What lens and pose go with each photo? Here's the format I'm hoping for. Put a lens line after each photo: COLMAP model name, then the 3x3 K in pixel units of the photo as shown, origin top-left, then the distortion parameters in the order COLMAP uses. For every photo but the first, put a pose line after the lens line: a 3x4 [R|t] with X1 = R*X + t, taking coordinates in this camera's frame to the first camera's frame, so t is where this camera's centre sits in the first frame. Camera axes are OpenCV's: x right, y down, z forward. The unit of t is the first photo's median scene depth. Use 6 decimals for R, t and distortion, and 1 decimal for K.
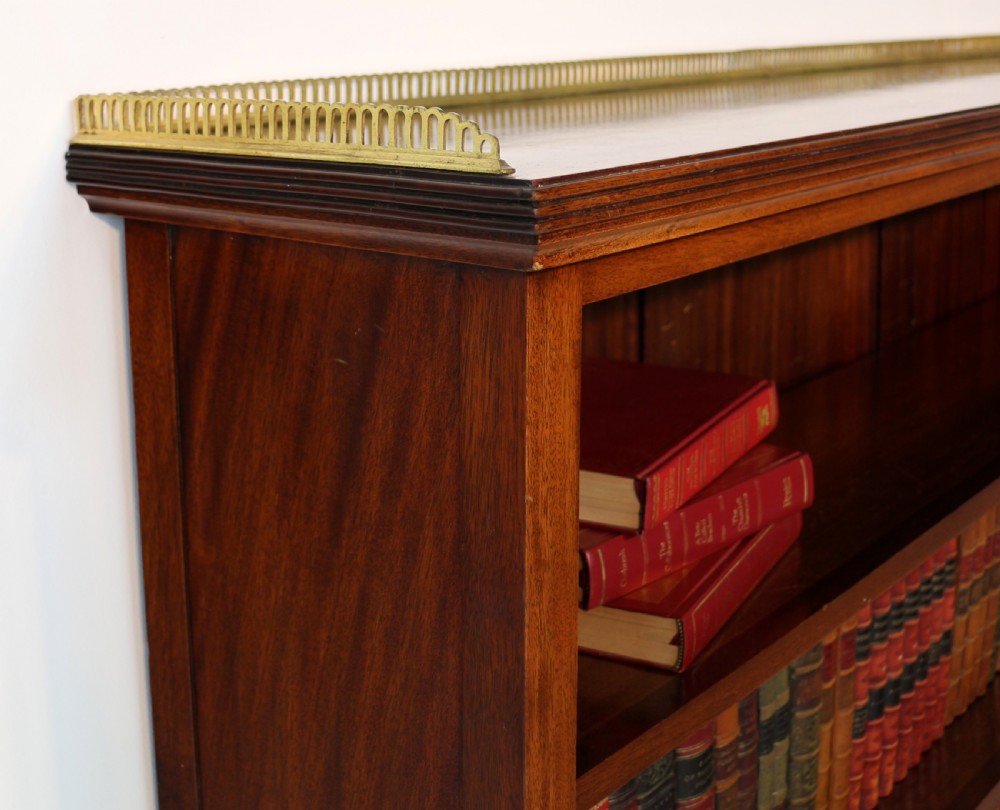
lens RADIAL K [[1438.2, 0, 428.8], [0, 1438.2, 215.9], [0, 0, 1]] dist [-0.151996, 0.082590]
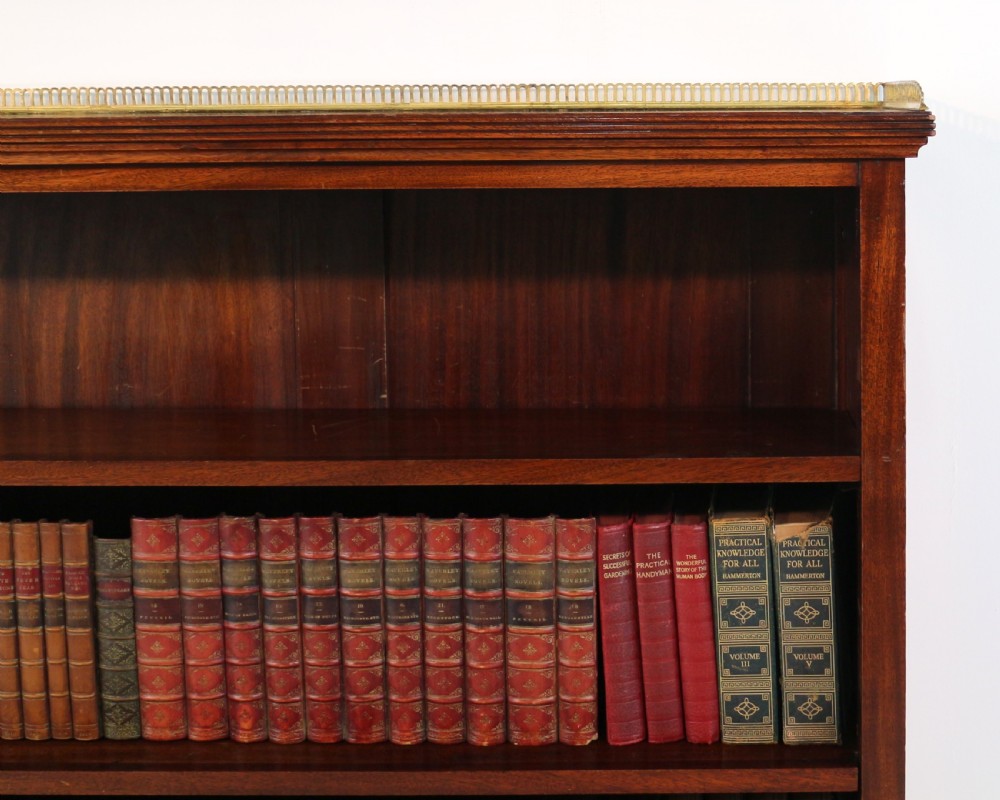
lens RADIAL K [[1798.3, 0, 704.5], [0, 1798.3, 213.8], [0, 0, 1]] dist [-0.116902, 0.138932]
pose [[0.677779, 0.069483, -0.731976, 2.854392], [-0.116481, 0.993100, -0.013586, -0.107051], [0.725981, 0.094469, 0.681195, 0.776439]]
